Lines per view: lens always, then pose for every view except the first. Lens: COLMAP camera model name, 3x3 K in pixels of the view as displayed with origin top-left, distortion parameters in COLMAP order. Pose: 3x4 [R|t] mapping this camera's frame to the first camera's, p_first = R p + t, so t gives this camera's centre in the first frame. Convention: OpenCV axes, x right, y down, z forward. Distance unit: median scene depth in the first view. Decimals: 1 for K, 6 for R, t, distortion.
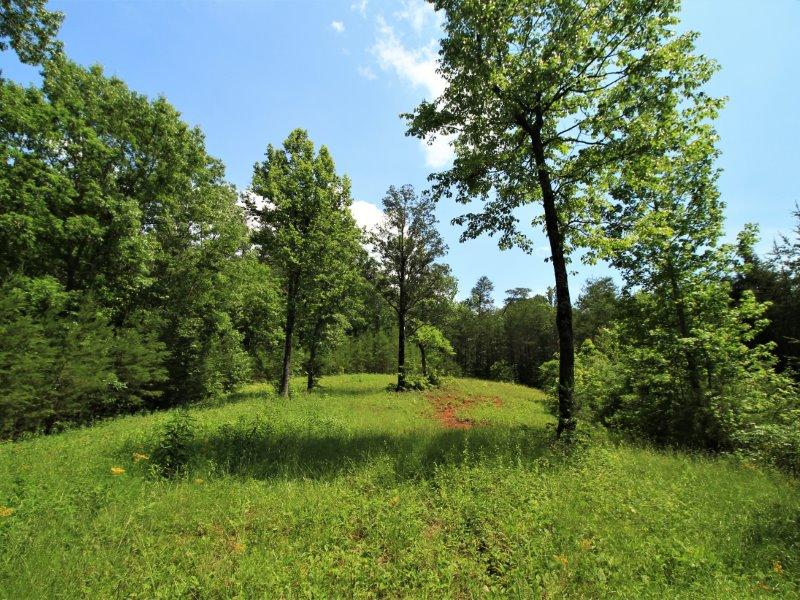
lens RADIAL K [[437.1, 0, 381.6], [0, 437.1, 304.2], [0, 0, 1]] dist [0.002889, -0.017556]
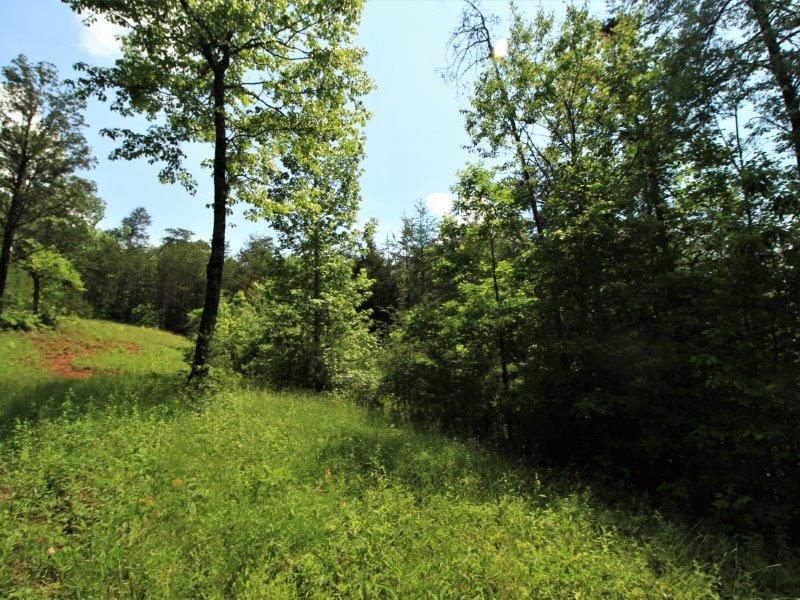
lens RADIAL K [[435.4, 0, 403.1], [0, 435.4, 291.5], [0, 0, 1]] dist [-0.000253, -0.014070]
pose [[0.696519, 0.113711, 0.708471, 0.006103], [-0.174178, 0.984626, 0.013205, -0.000729], [-0.696077, -0.132597, 0.705617, -0.005086]]
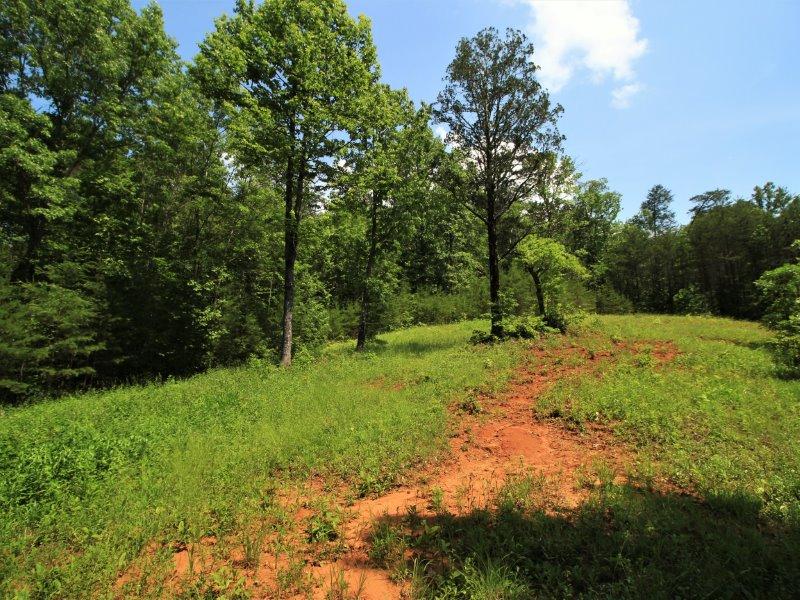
lens RADIAL K [[416.3, 0, 402.0], [0, 416.3, 292.2], [0, 0, 1]] dist [-0.000904, -0.014660]
pose [[0.933670, -0.099888, -0.343923, 0.155067], [0.128147, 0.989916, 0.060379, 0.085056], [0.334424, -0.100447, 0.937054, 0.455220]]
